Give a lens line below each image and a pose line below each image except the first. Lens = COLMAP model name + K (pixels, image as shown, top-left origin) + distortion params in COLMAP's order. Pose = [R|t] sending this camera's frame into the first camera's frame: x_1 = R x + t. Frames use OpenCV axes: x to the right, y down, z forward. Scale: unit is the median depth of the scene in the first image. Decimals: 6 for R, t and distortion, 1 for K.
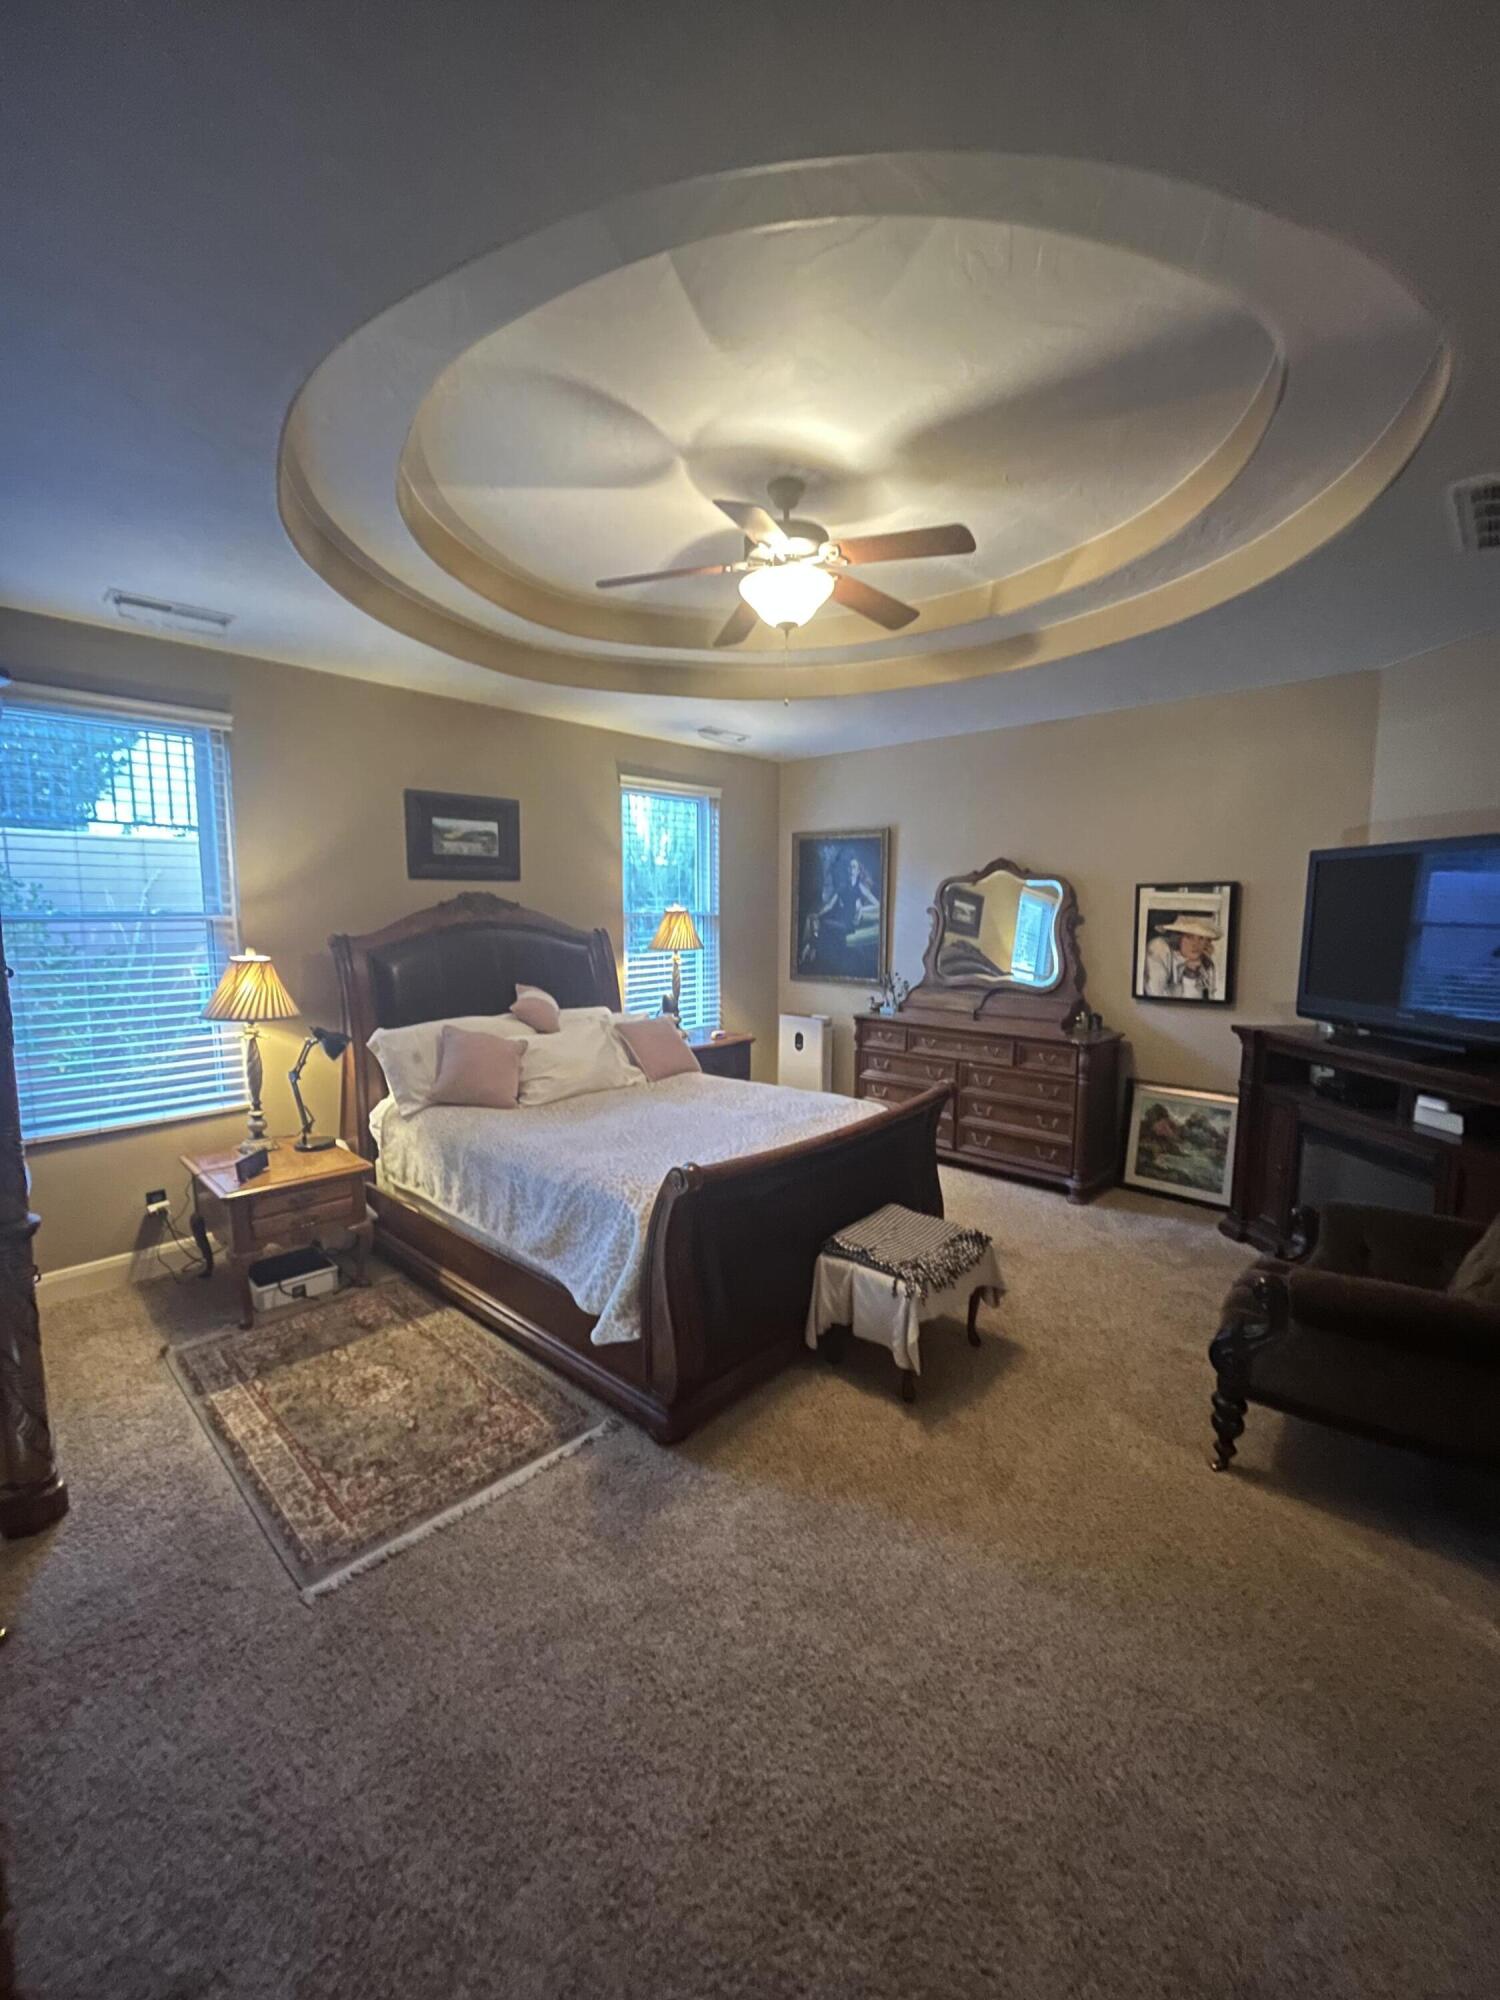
lens RADIAL K [[811.4, 0, 749.3], [0, 811.4, 999.1], [0, 0, 1]] dist [-0.004200, 0.000126]
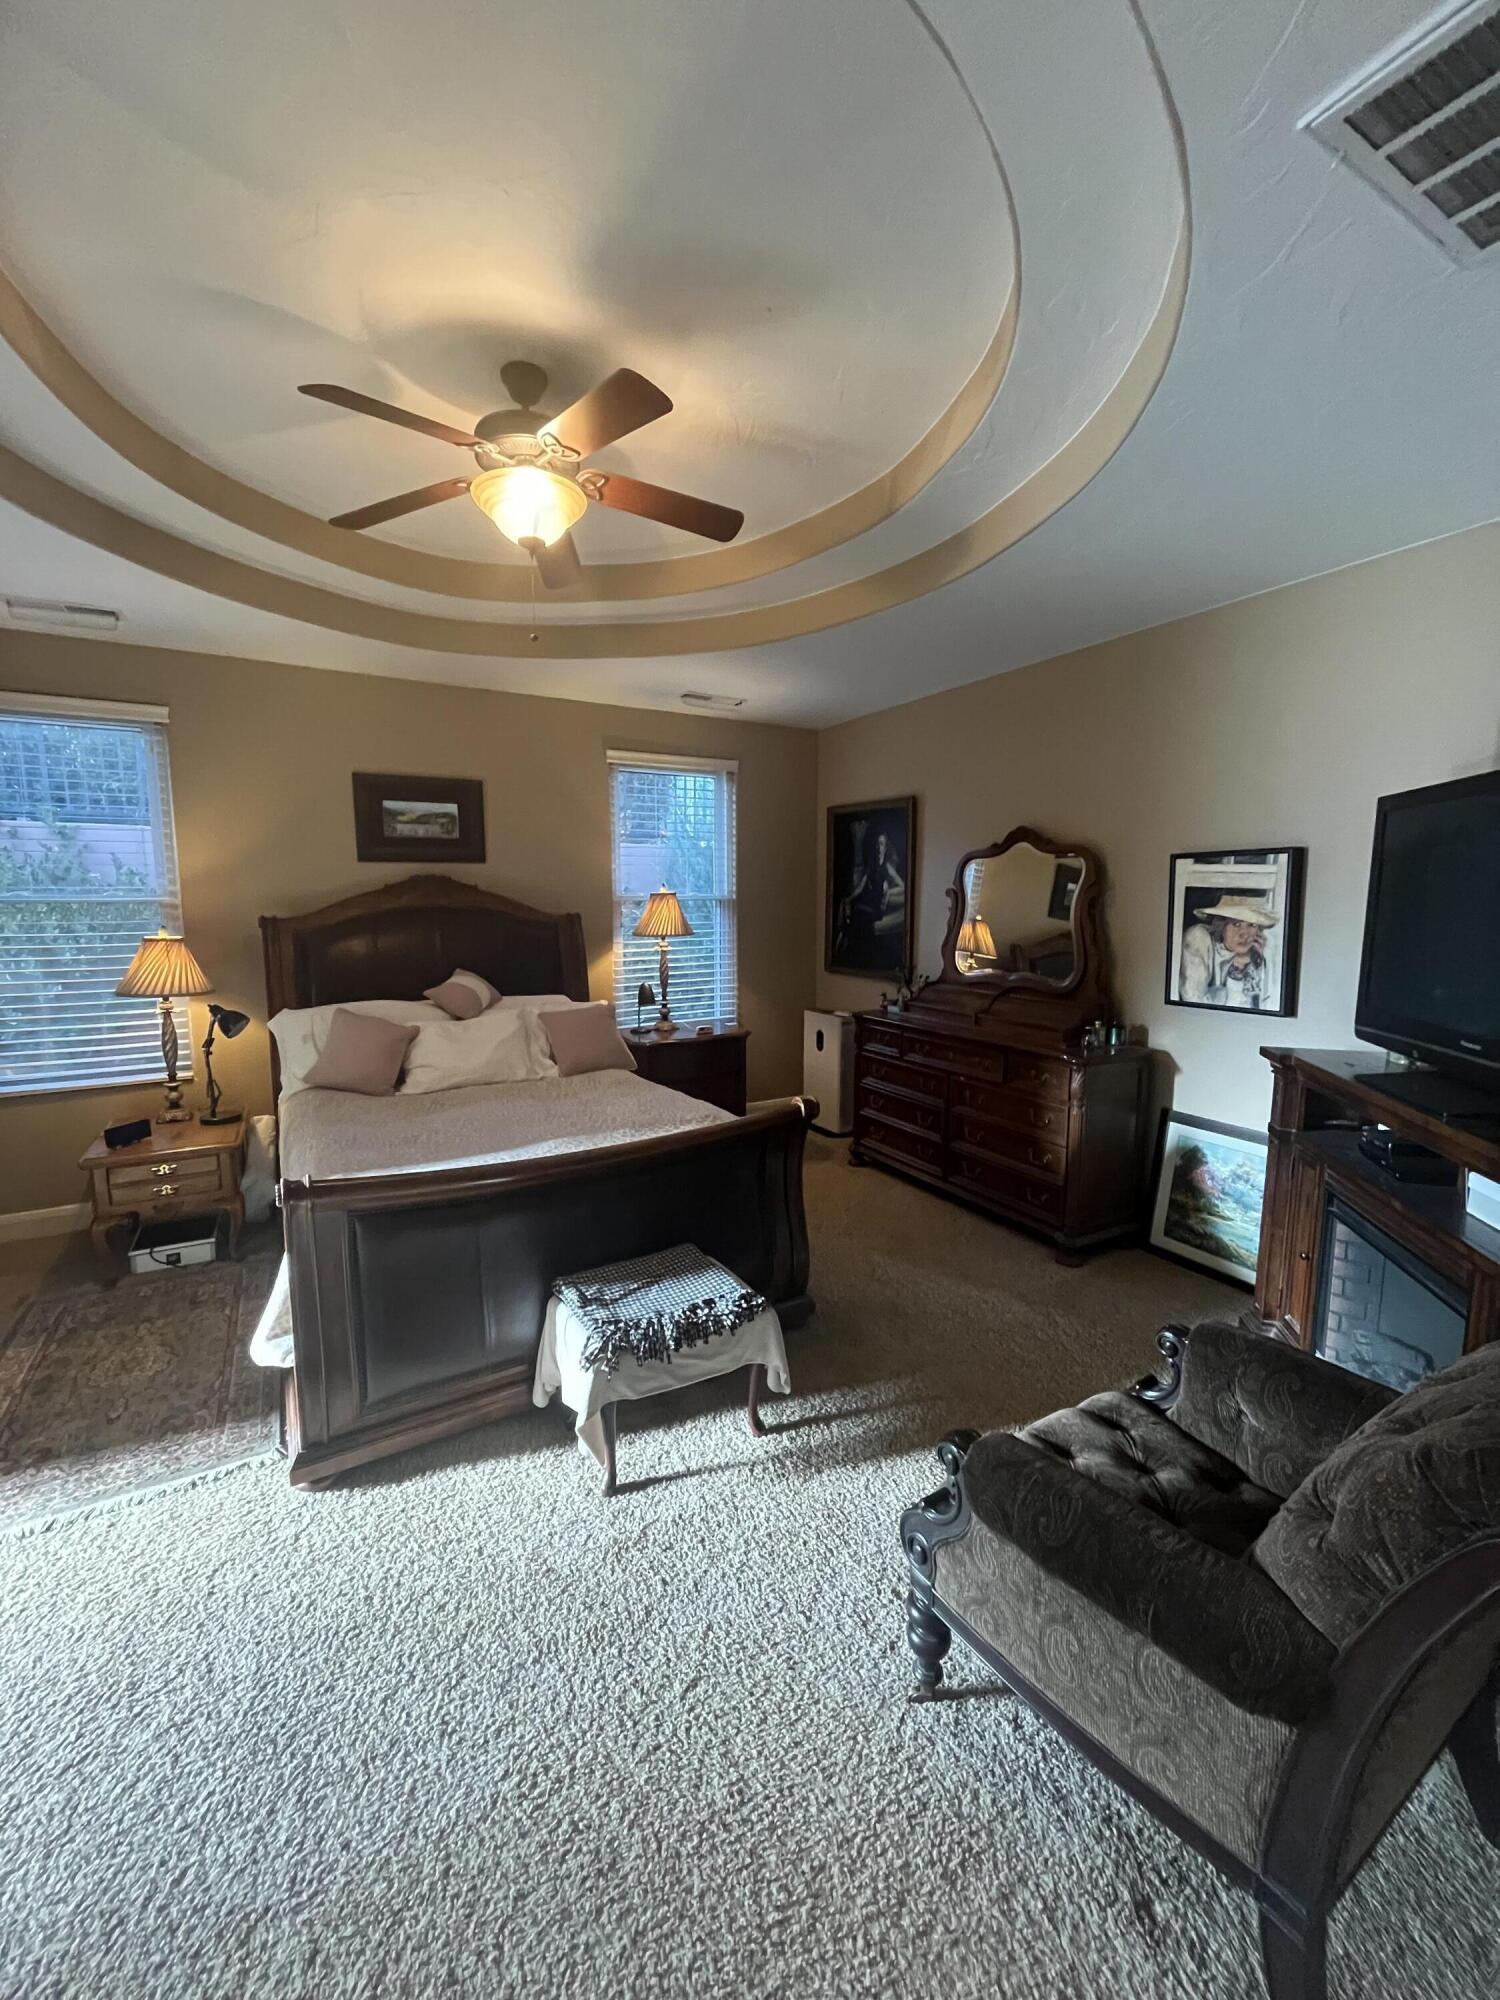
lens RADIAL K [[811.4, 0, 750.4], [0, 811.4, 998.5], [0, 0, 1]] dist [-0.004200, 0.000126]
pose [[0.958019, 0.032190, -0.284891, 0.328326], [-0.029098, 0.999463, 0.015081, -0.007211], [0.285223, -0.006158, 0.958441, 0.164921]]
